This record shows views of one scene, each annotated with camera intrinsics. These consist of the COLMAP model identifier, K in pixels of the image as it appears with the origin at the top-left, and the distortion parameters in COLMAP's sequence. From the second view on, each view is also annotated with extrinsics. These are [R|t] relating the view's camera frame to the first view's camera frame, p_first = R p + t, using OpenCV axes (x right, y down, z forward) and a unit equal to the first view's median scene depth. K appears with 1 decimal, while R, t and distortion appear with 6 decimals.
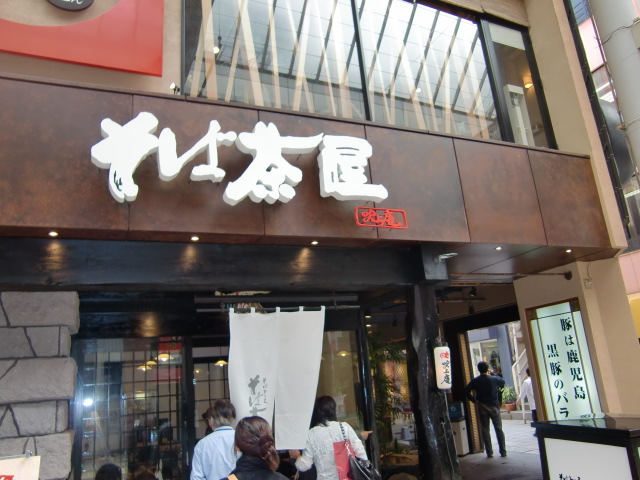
lens RADIAL K [[509.5, 0, 320.0], [0, 509.5, 240.0], [0, 0, 1]] dist [-0.107028, 0.098699]
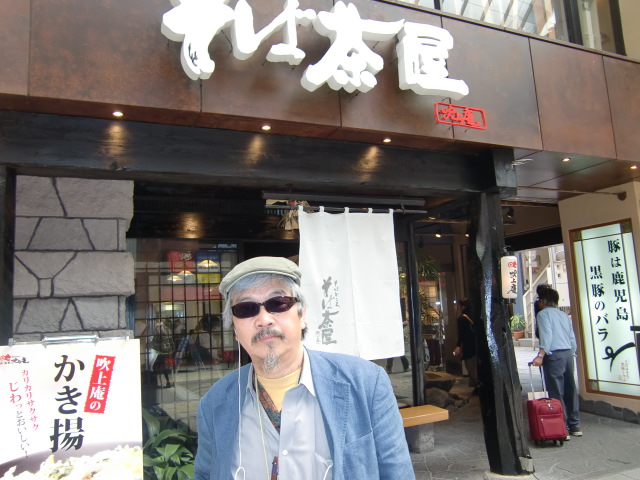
lens RADIAL K [[509.5, 0, 320.0], [0, 509.5, 240.0], [0, 0, 1]] dist [-0.107028, 0.098699]
pose [[0.999434, 0.032323, 0.009355, -0.142713], [-0.033292, 0.990246, 0.135297, 0.067630], [-0.004891, -0.135532, 0.990761, 0.054780]]
